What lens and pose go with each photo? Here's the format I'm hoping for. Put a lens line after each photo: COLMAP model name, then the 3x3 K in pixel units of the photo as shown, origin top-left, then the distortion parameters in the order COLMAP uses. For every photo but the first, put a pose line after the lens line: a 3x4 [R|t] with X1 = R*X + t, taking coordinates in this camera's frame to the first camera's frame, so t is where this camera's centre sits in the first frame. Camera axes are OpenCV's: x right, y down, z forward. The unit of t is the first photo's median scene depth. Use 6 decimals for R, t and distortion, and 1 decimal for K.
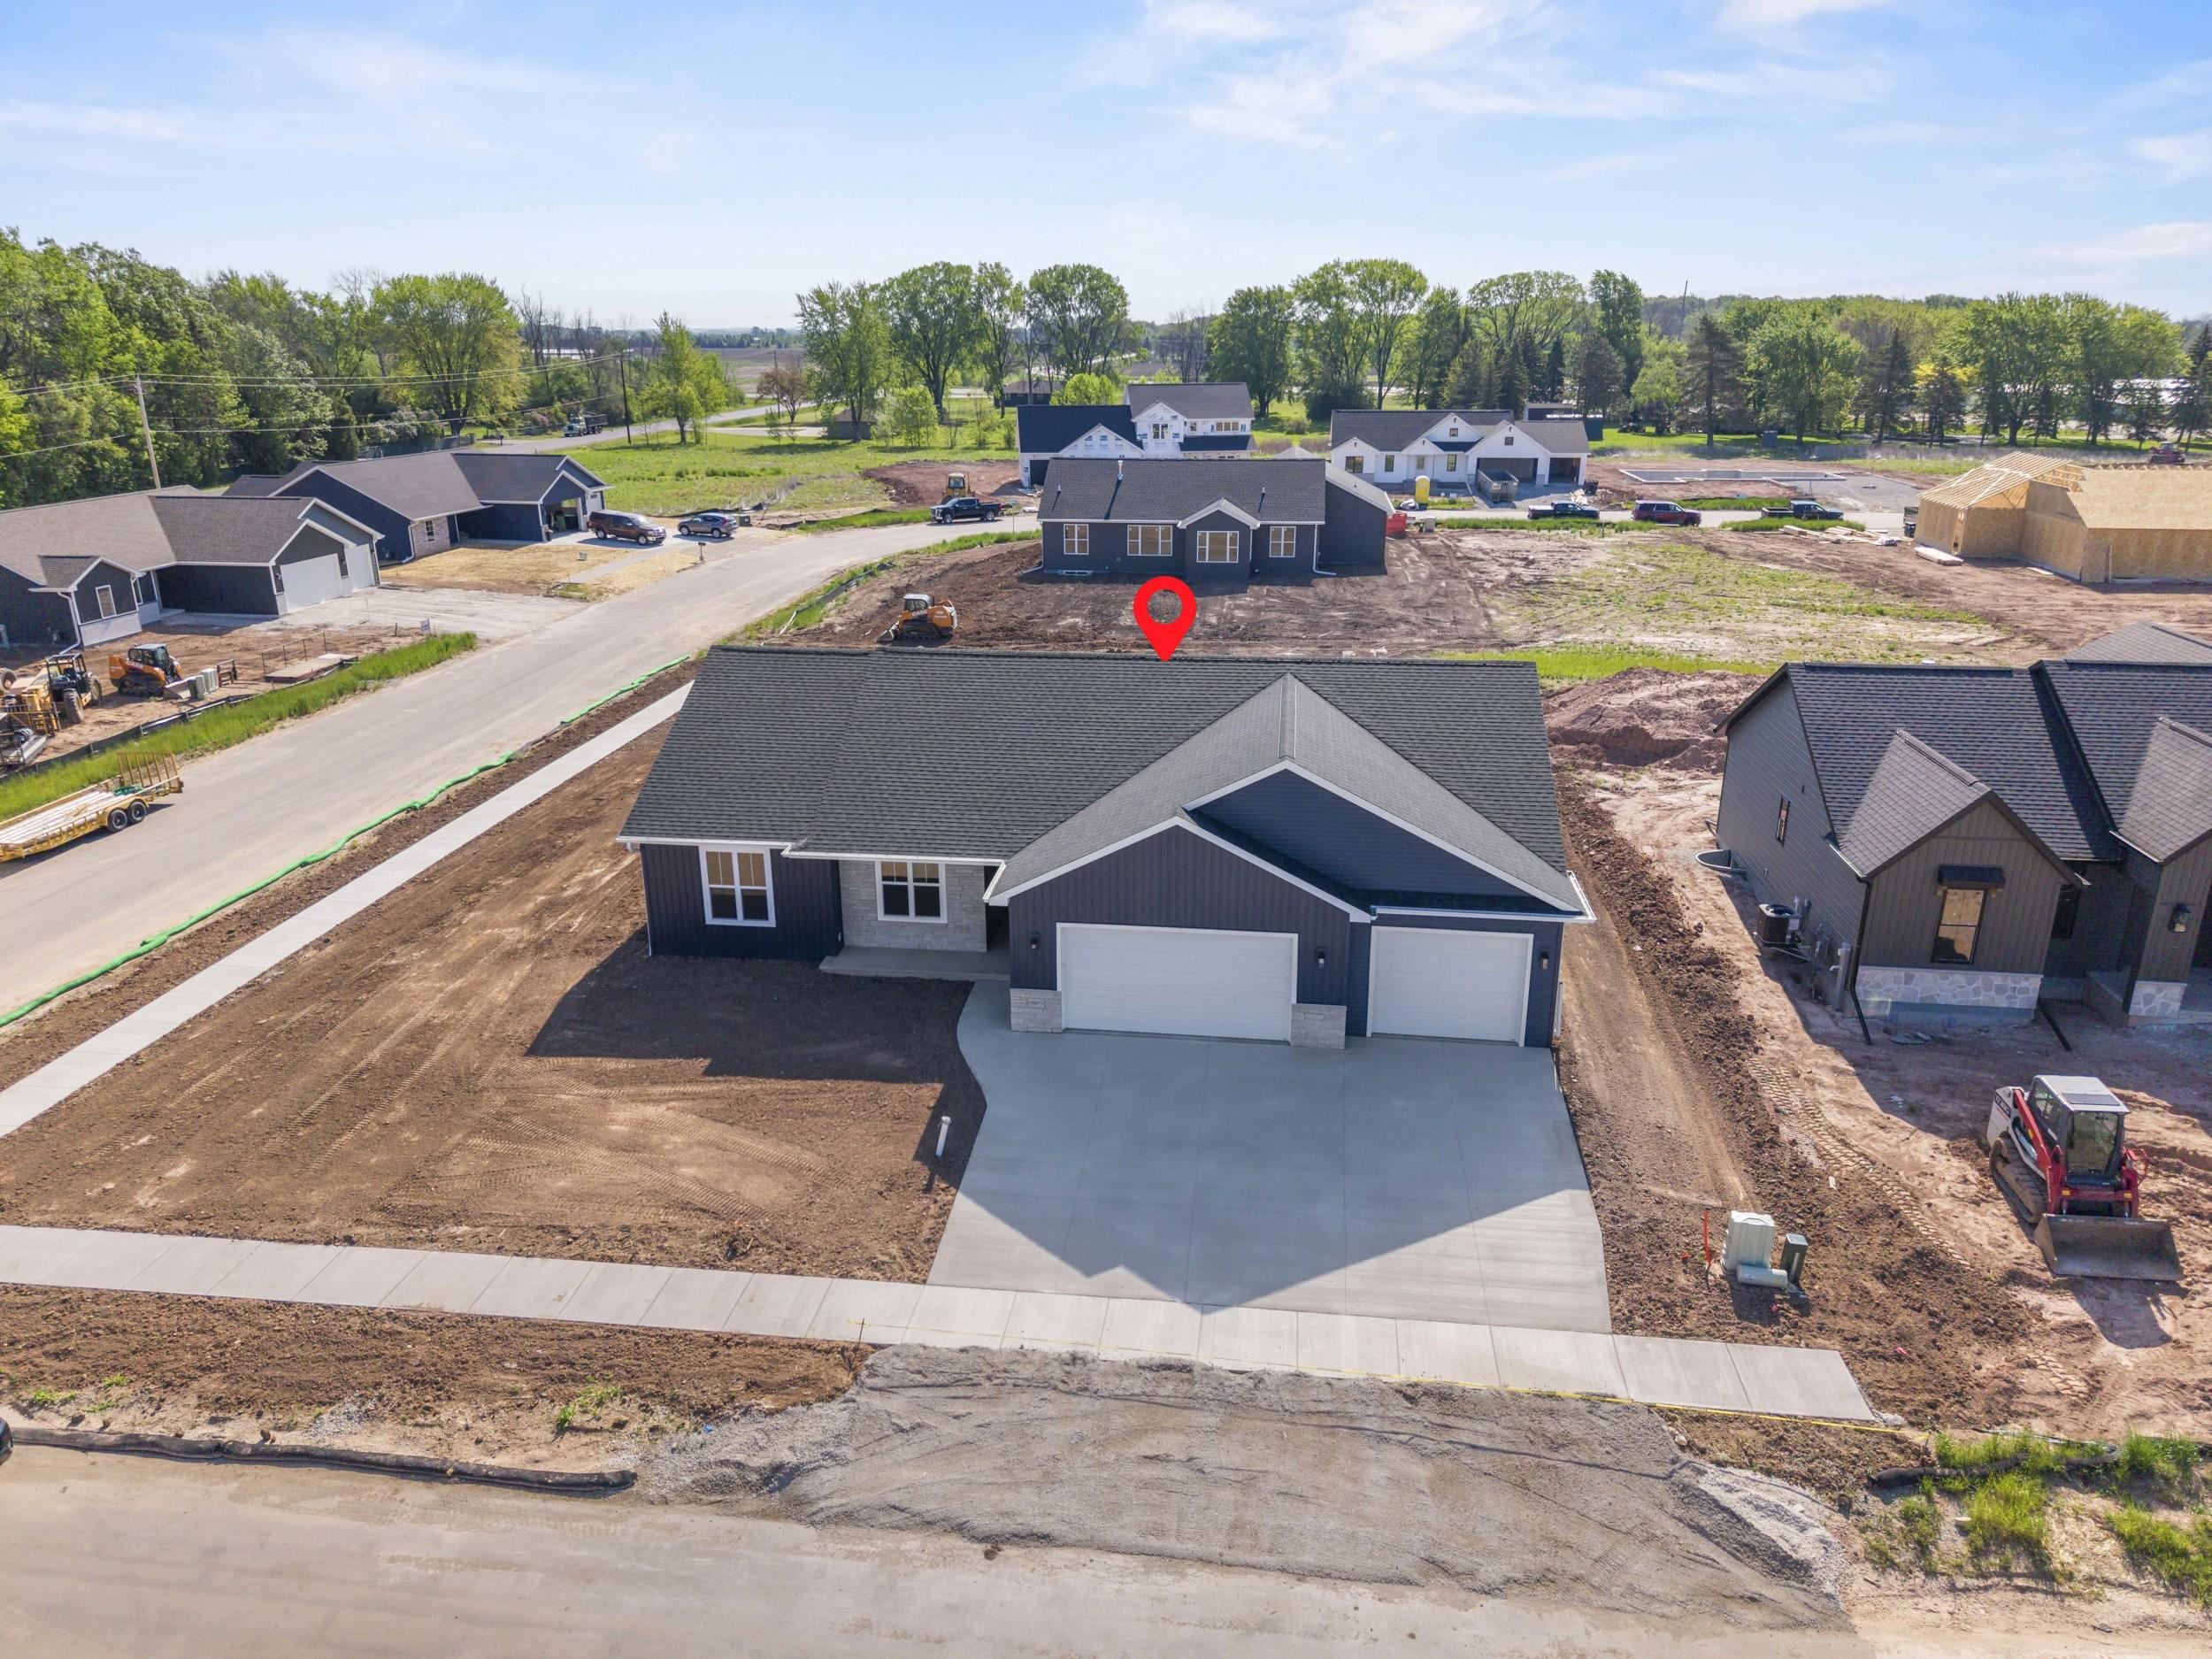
lens RADIAL K [[1477.2, 0, 1106.0], [0, 1477.2, 829.5], [0, 0, 1]] dist [0.030810, -0.034195]
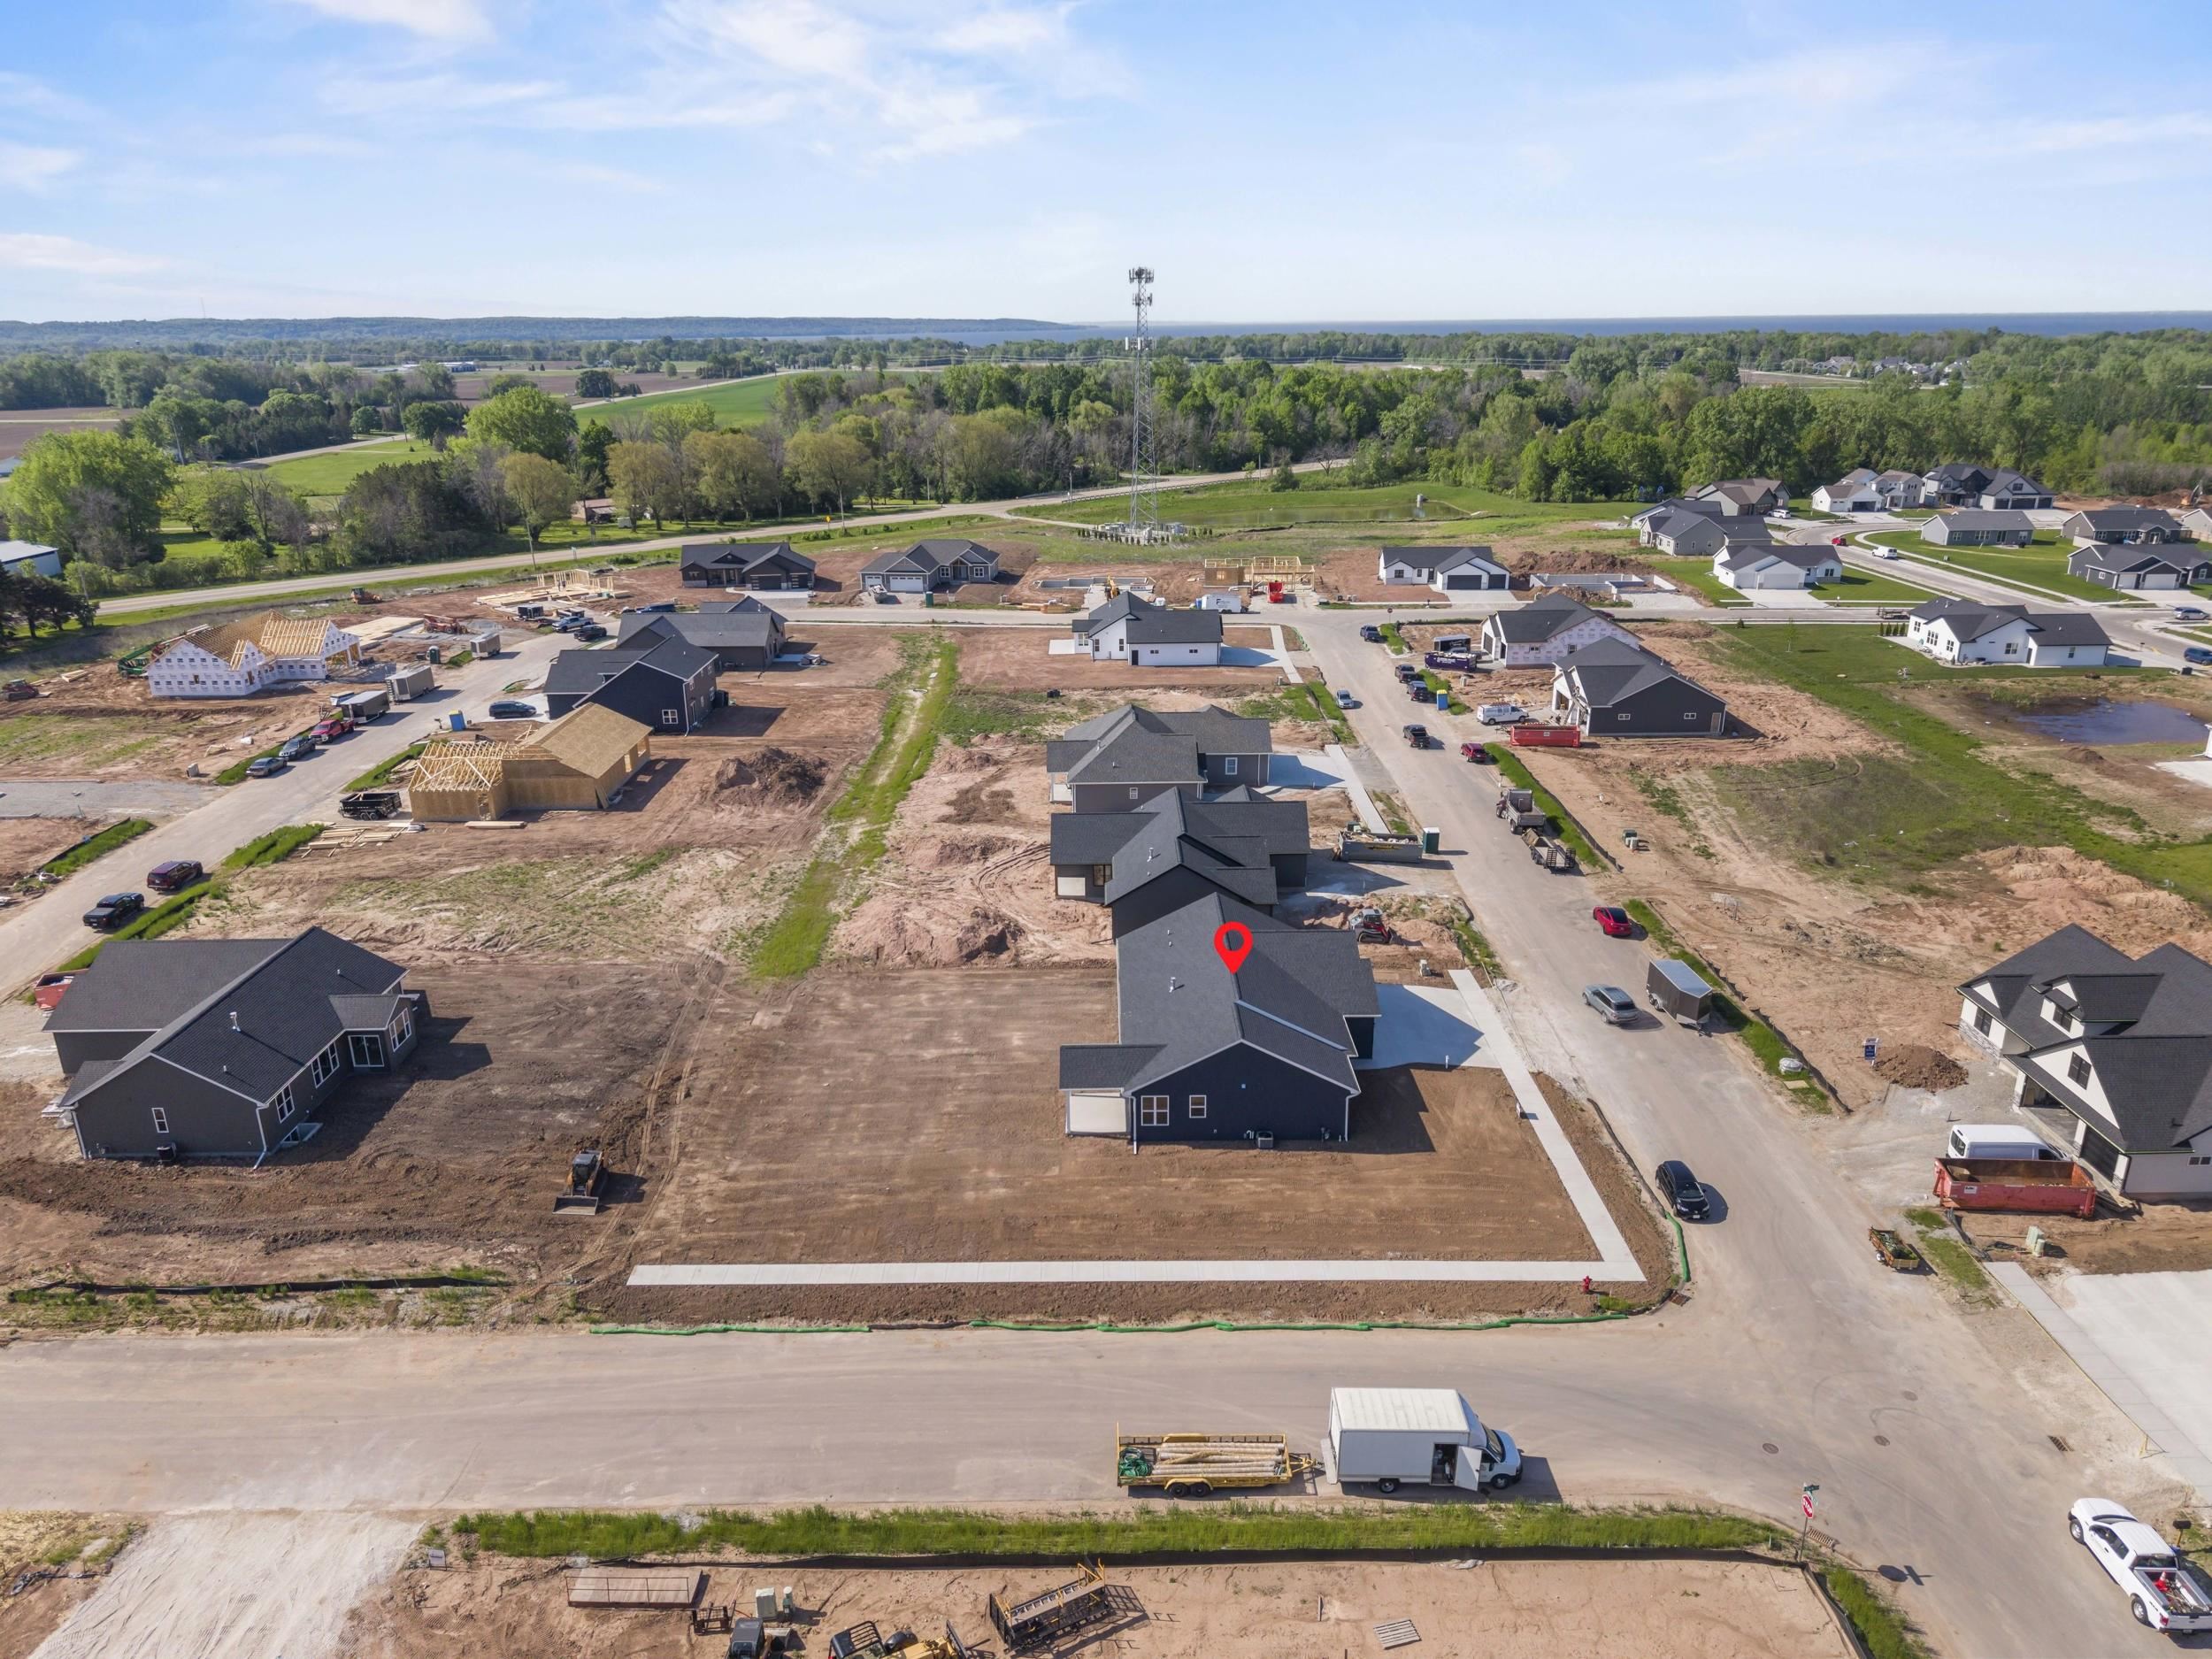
lens RADIAL K [[1477.2, 0, 1106.0], [0, 1477.2, 829.5], [0, 0, 1]] dist [0.030810, -0.034195]
pose [[-0.131479, -0.317658, 0.939045, -2.449753], [0.328452, 0.879804, 0.343606, -1.354415], [-0.935325, 0.353608, -0.011340, 1.311296]]
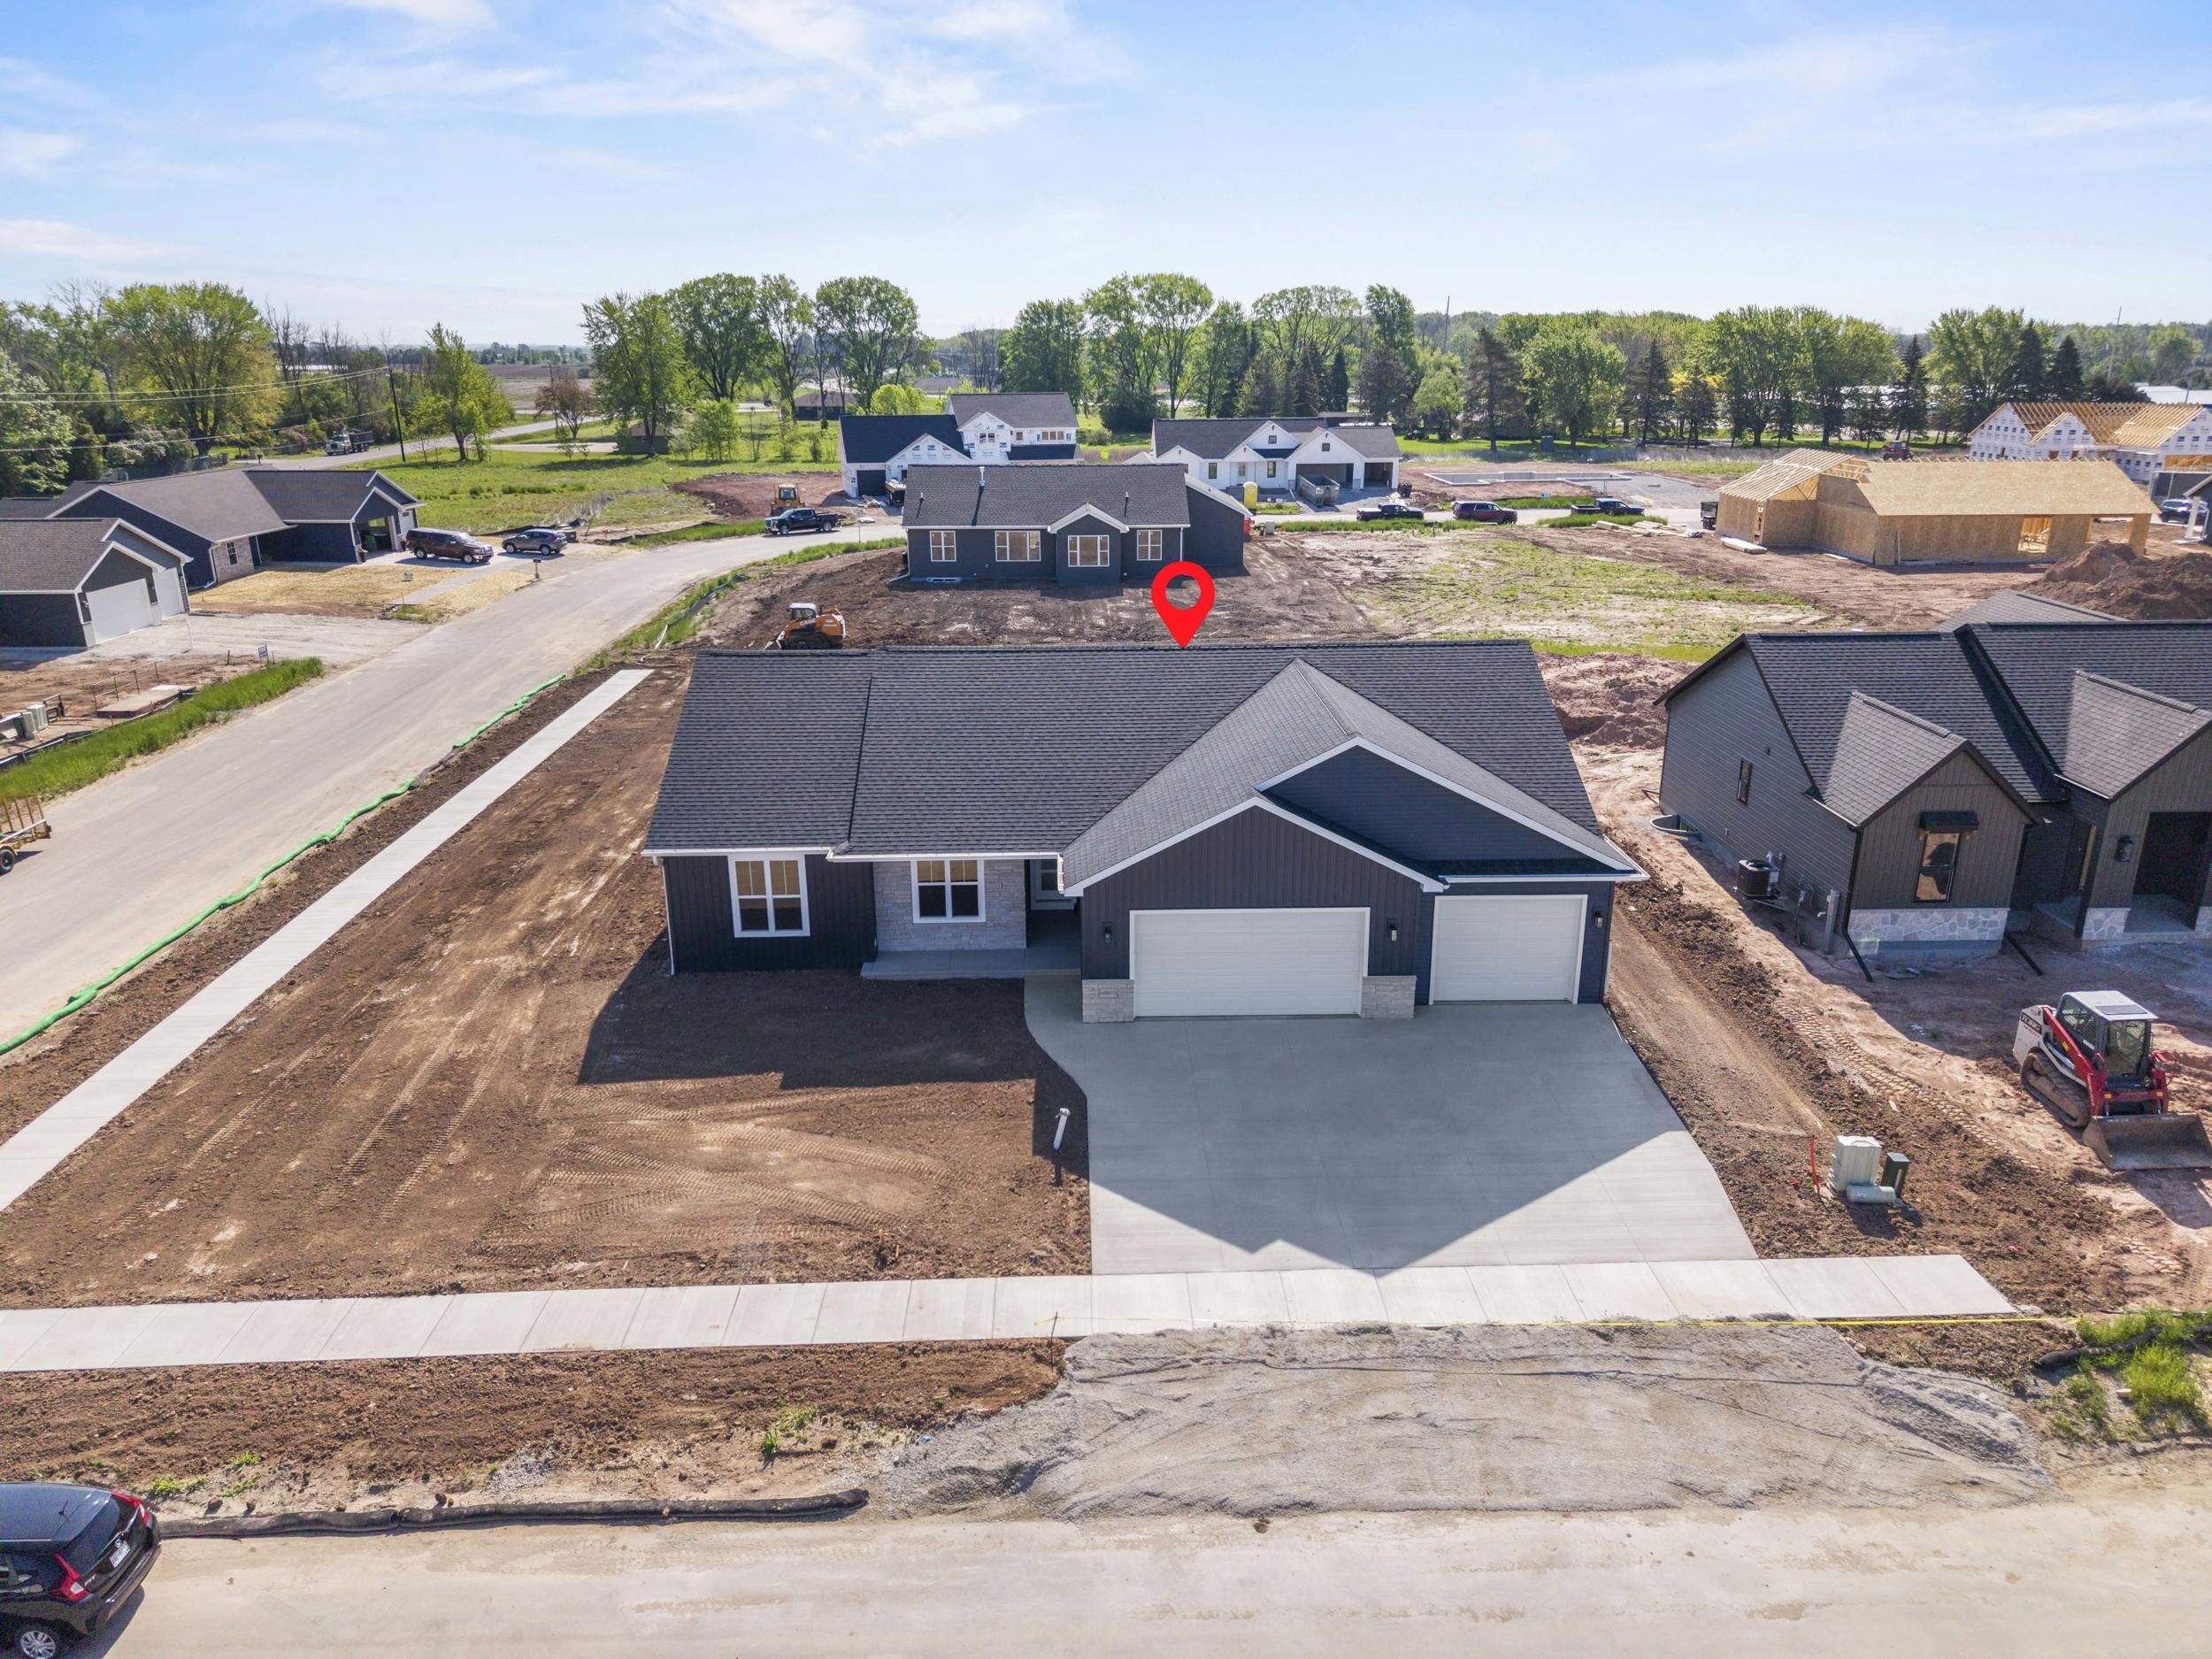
lens RADIAL K [[1477.2, 0, 1106.0], [0, 1477.2, 829.5], [0, 0, 1]] dist [0.030810, -0.034195]
pose [[0.988086, -0.049352, 0.145773, -0.180933], [0.050770, 0.998692, -0.006023, 0.012898], [-0.145285, 0.013352, 0.989300, 0.014560]]
